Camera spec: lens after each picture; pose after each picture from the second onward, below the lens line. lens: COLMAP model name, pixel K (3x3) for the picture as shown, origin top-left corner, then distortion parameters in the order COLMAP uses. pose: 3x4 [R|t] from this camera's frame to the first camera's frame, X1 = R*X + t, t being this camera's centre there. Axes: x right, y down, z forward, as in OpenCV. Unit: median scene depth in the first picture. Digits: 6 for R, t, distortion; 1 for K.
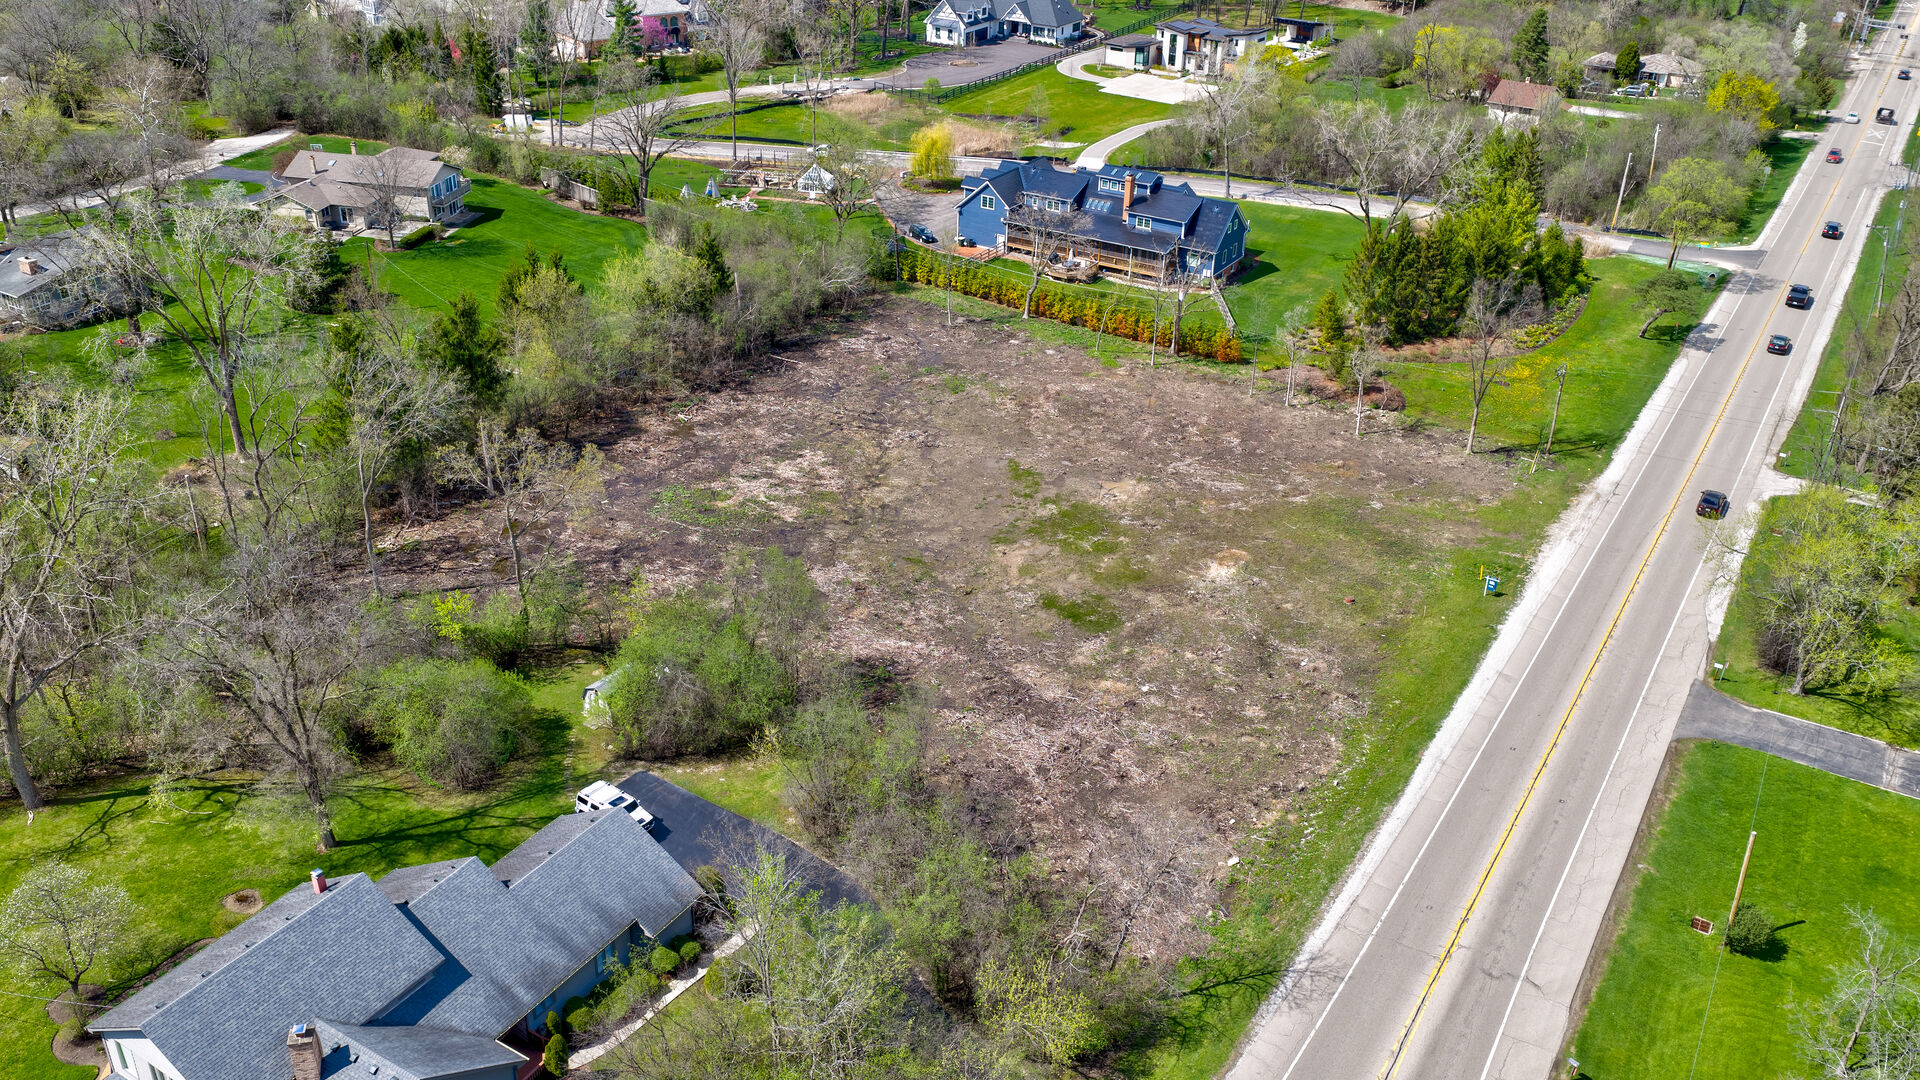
lens RADIAL K [[1585.8, 0, 949.7], [0, 1585.8, 542.1], [0, 0, 1]] dist [0.033908, -0.069152]
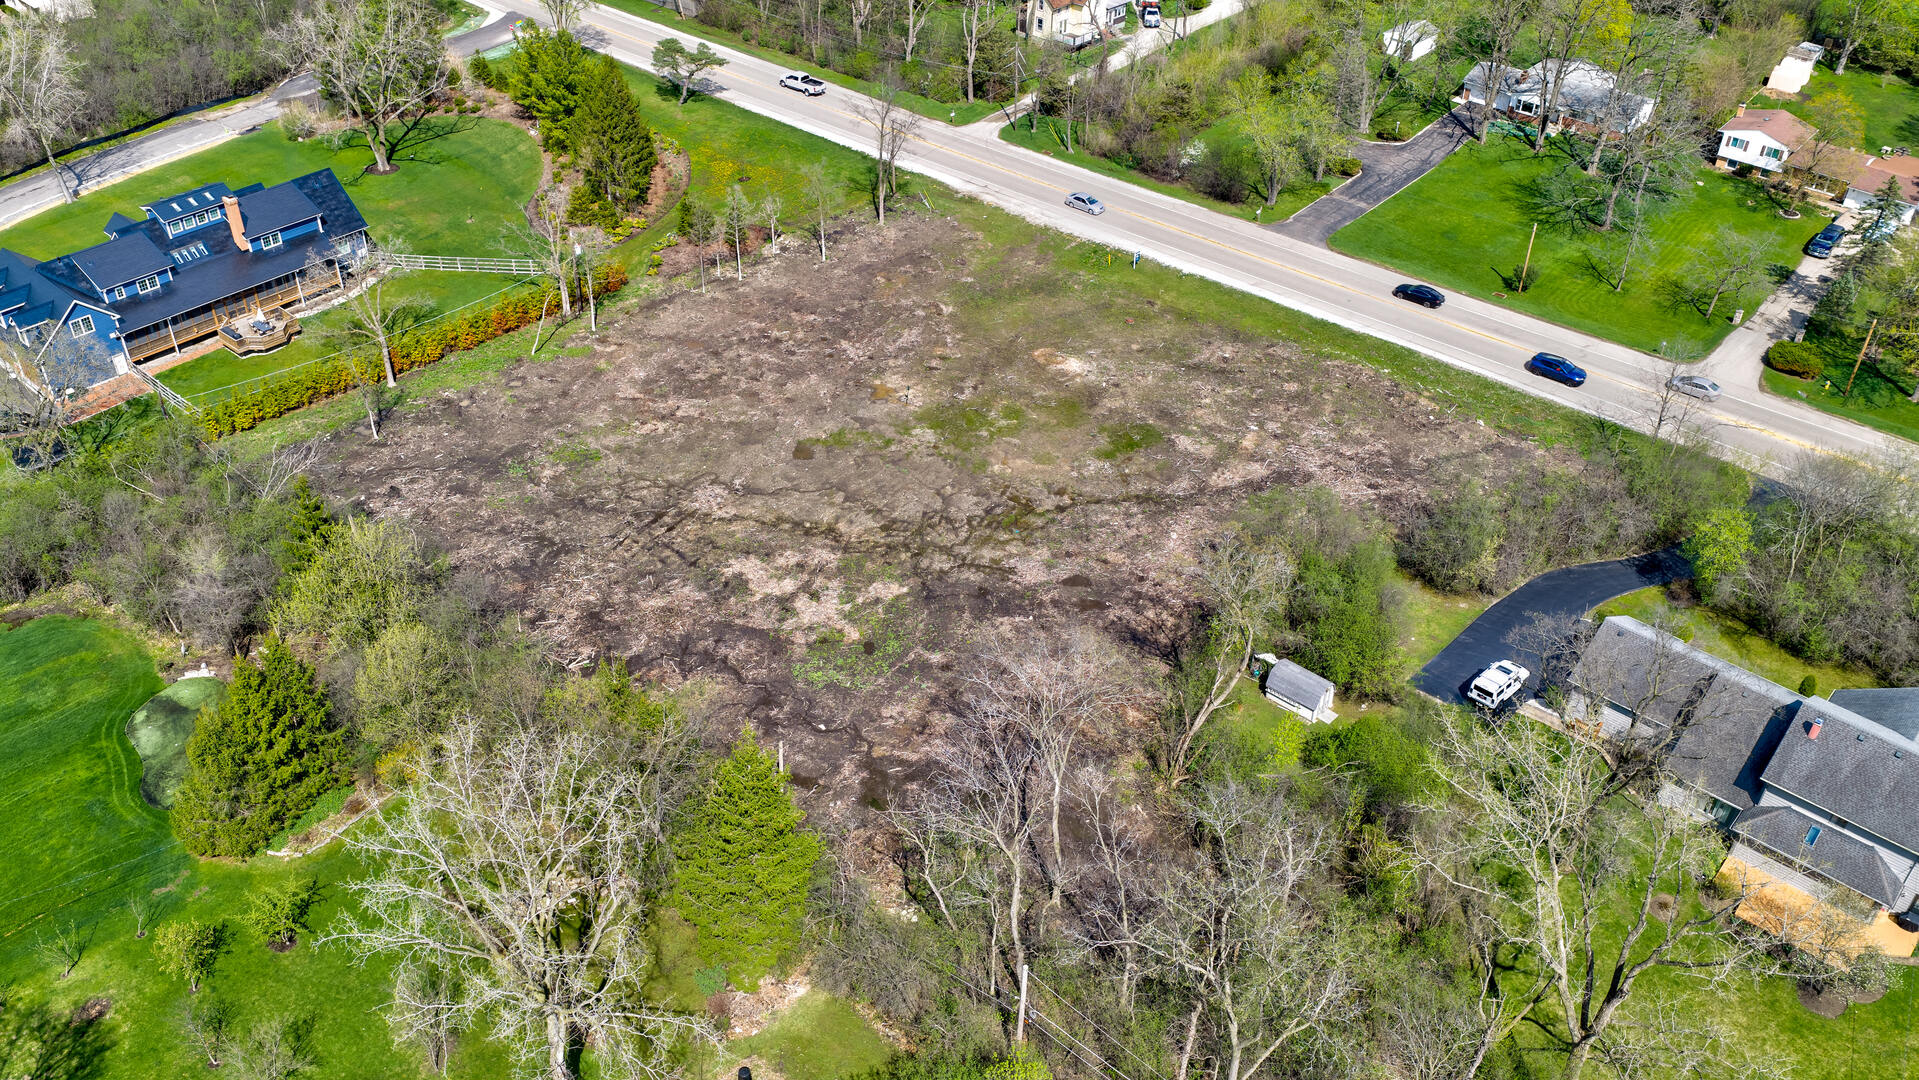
lens RADIAL K [[1585.0, 0, 961.9], [0, 1585.0, 540.8], [0, 0, 1]] dist [0.033908, -0.069152]
pose [[0.162476, -0.605427, 0.779141, -0.821556], [0.454175, 0.746898, 0.485663, -0.482662], [-0.875972, 0.274957, 0.396323, 0.622071]]
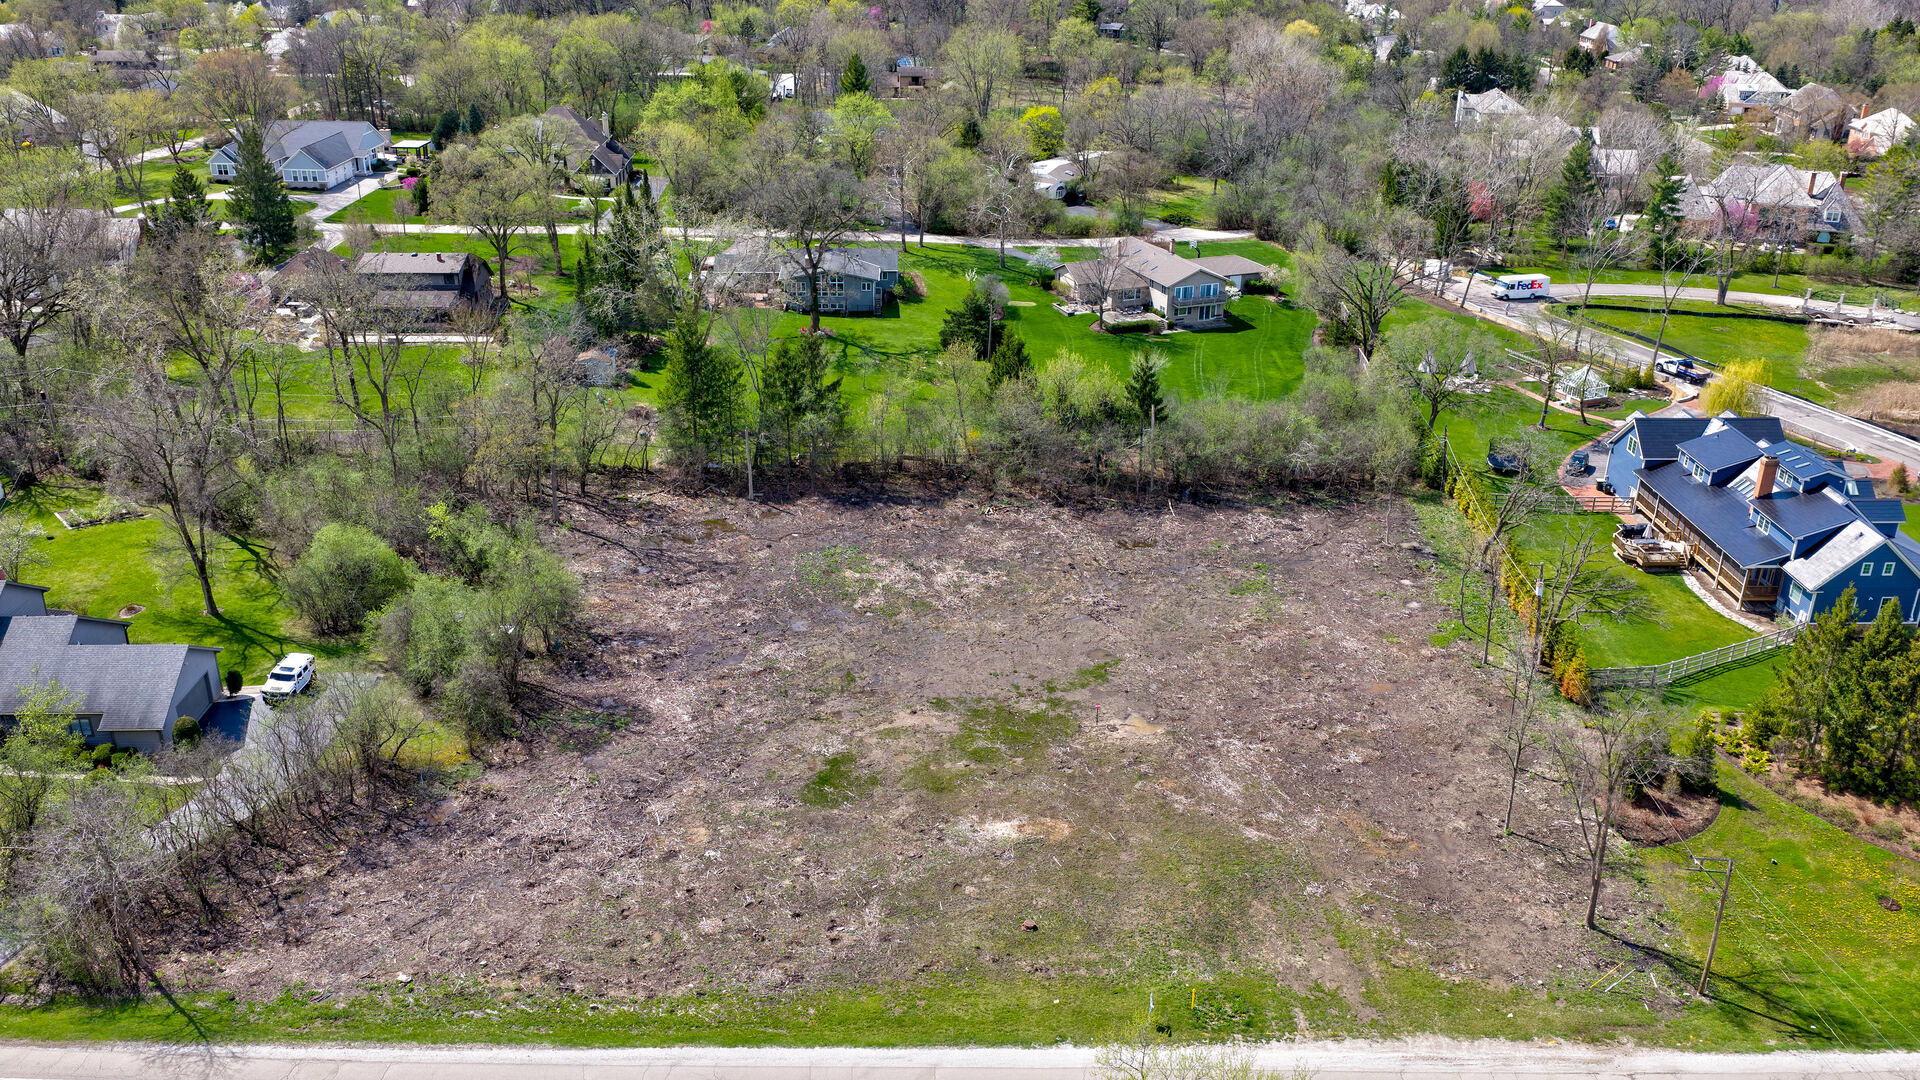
lens RADIAL K [[1585.8, 0, 961.7], [0, 1585.8, 544.4], [0, 0, 1]] dist [0.033908, -0.069152]
pose [[0.556221, 0.324015, -0.765266, 0.714457], [-0.394245, 0.913523, 0.100236, -0.183534], [0.731566, 0.245948, 0.635862, 0.419817]]
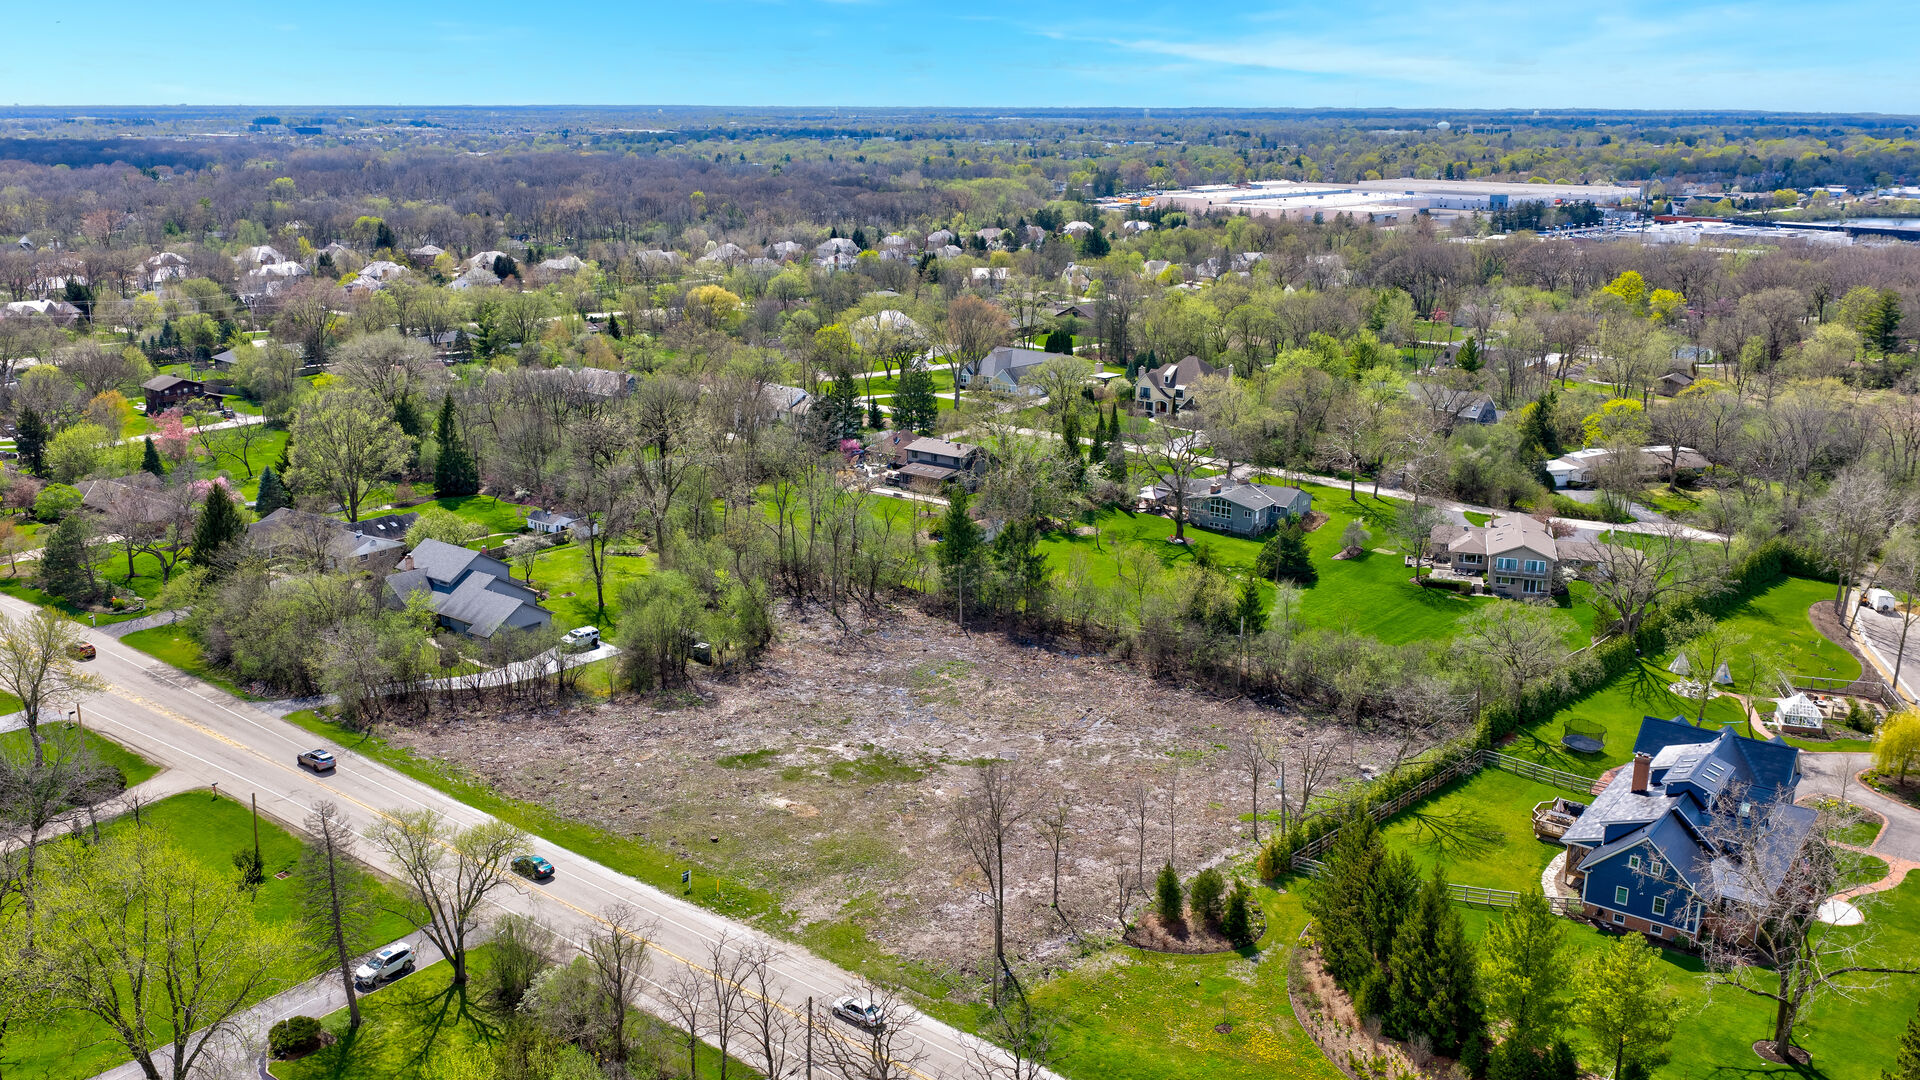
lens RADIAL K [[1585.8, 0, 962.4], [0, 1585.8, 542.4], [0, 0, 1]] dist [0.033908, -0.069152]
pose [[-0.090981, 0.244344, -0.965411, 1.293325], [-0.480370, 0.838422, 0.257474, -0.536462], [0.872334, 0.487180, 0.041095, 0.946752]]
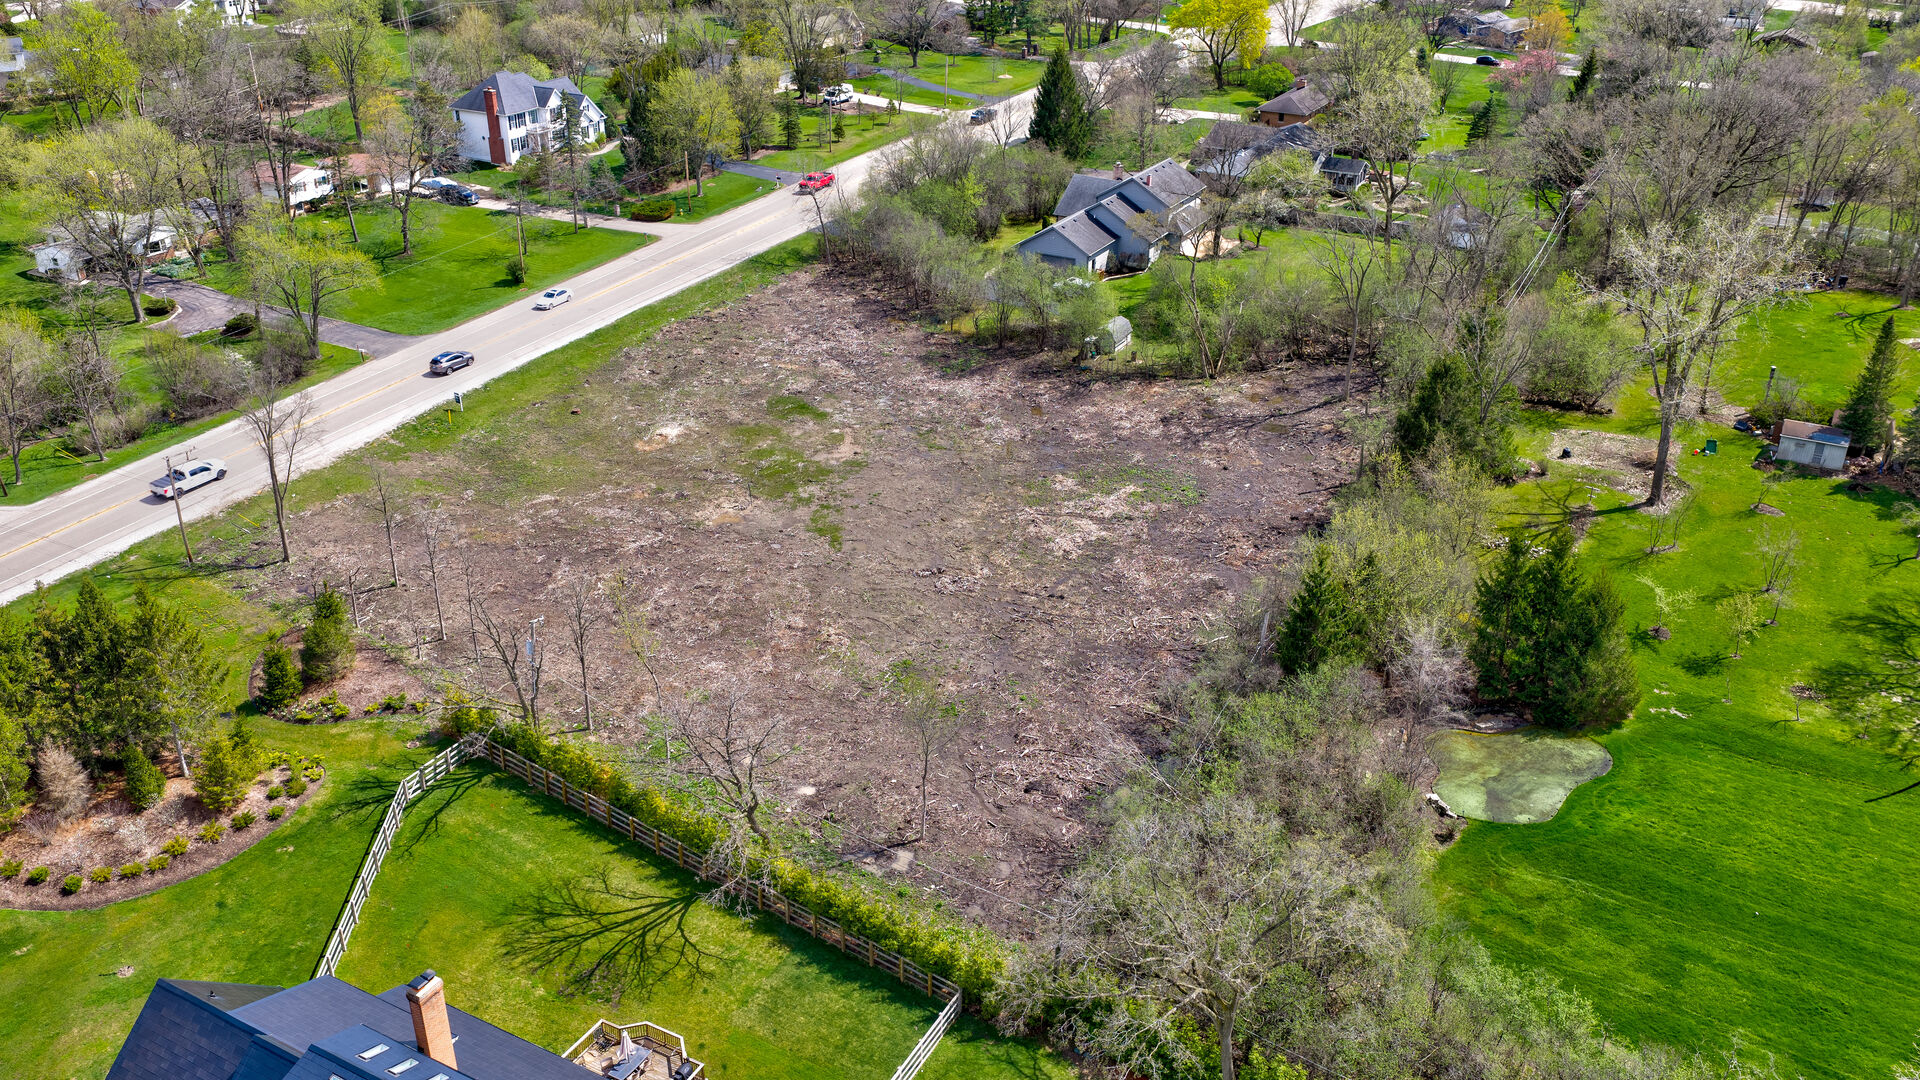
lens RADIAL K [[1585.8, 0, 960.1], [0, 1585.8, 535.3], [0, 0, 1]] dist [0.033908, -0.069152]
pose [[-0.998402, 0.002409, -0.056452, 0.023999], [-0.044691, 0.577648, 0.815062, -0.865722], [0.034573, 0.816282, -0.576618, 1.689134]]
